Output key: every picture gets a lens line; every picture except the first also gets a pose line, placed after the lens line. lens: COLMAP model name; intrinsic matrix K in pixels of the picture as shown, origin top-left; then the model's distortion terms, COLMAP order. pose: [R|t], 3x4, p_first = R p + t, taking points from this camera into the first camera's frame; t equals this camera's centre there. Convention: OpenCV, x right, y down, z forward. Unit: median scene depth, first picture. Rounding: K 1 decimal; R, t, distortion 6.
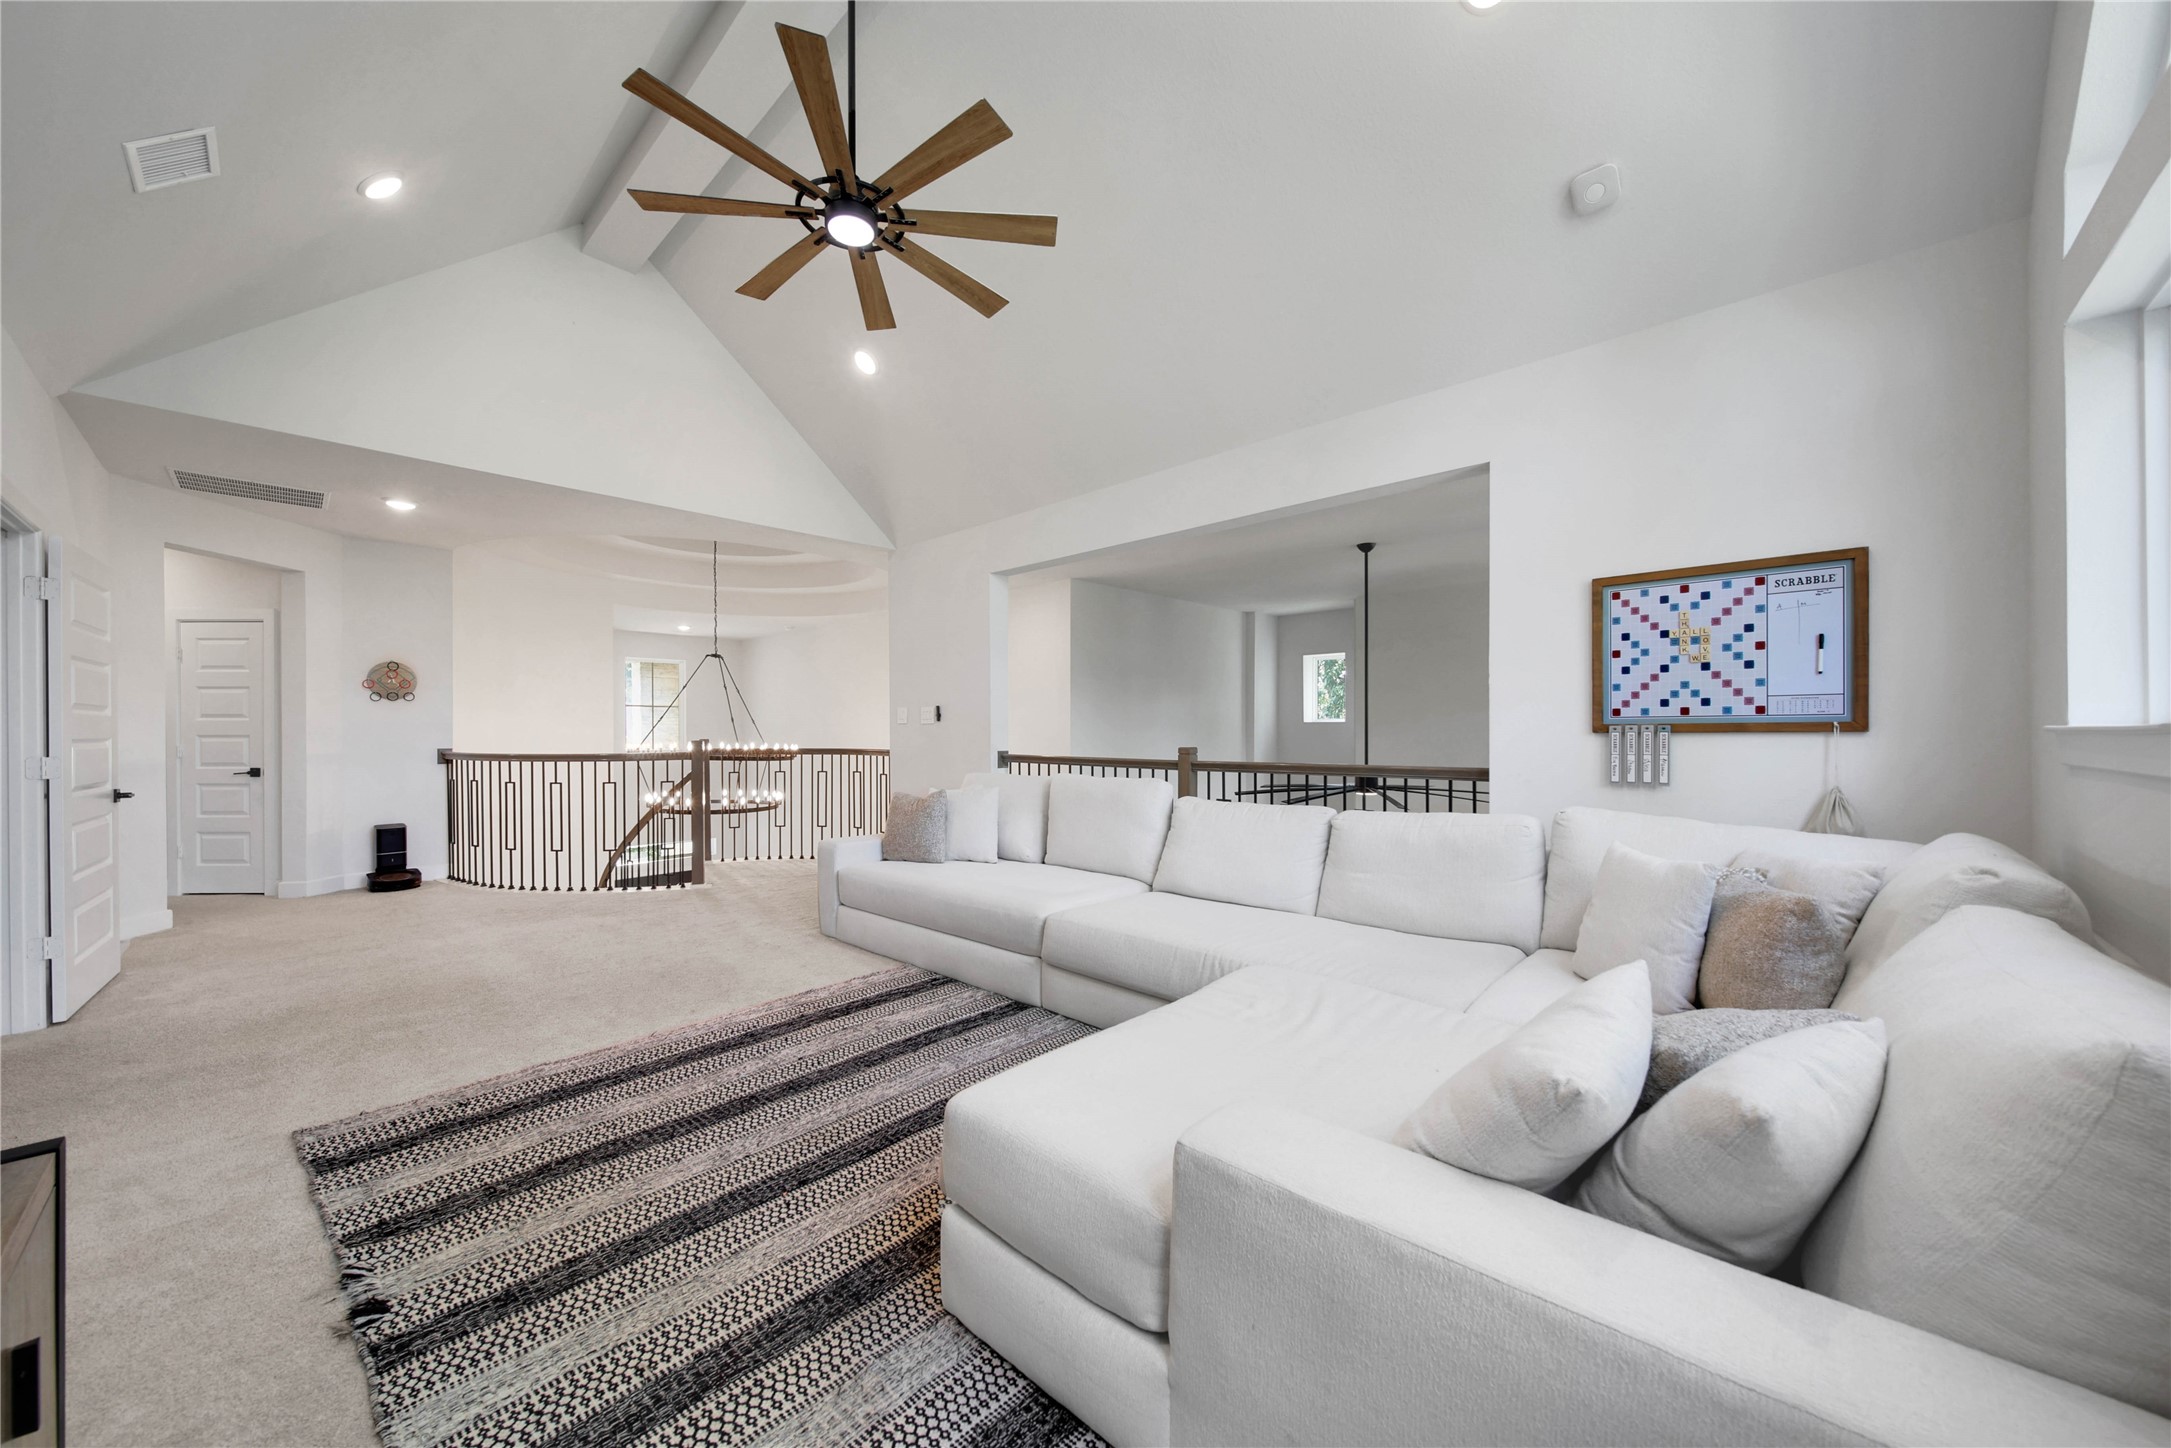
lens RADIAL K [[784.2, 0, 1085.5], [0, 784.2, 724.0], [0, 0, 1]] dist [-0.000643, -0.000084]
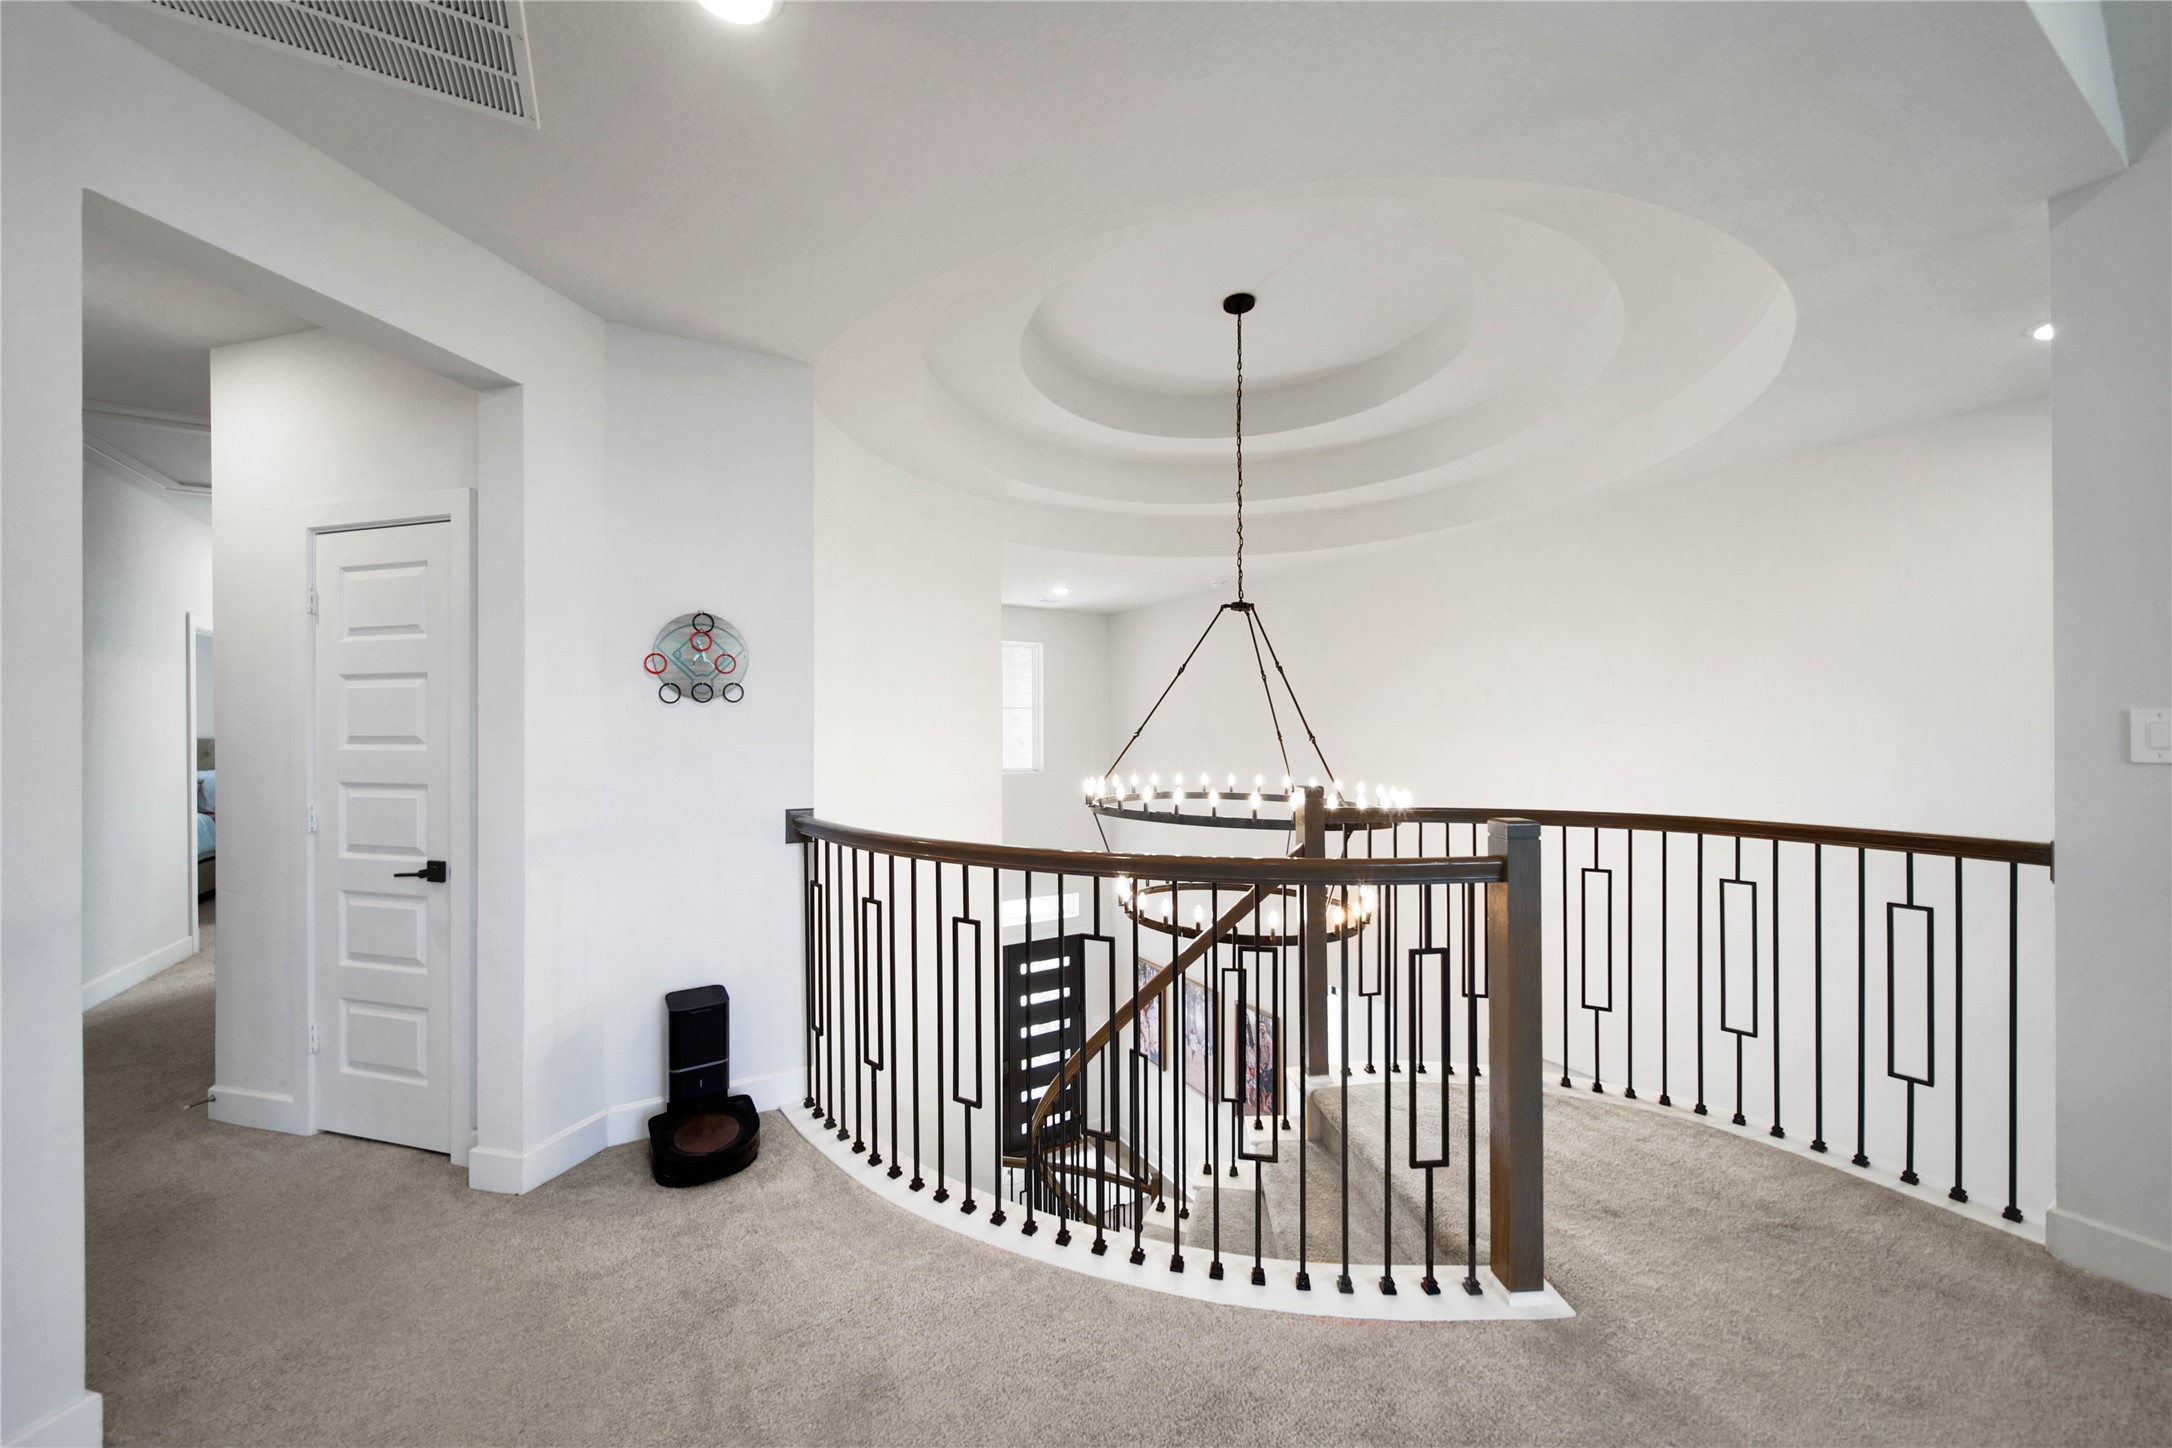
lens RADIAL K [[781.1, 0, 1079.6], [0, 781.1, 711.1], [0, 0, 1]] dist [-0.001796, -0.000154]
pose [[0.961311, -0.004758, -0.275423, -0.575569], [0.001688, 0.999934, -0.011382, -0.019963], [0.275459, 0.010477, 0.961256, 0.654956]]
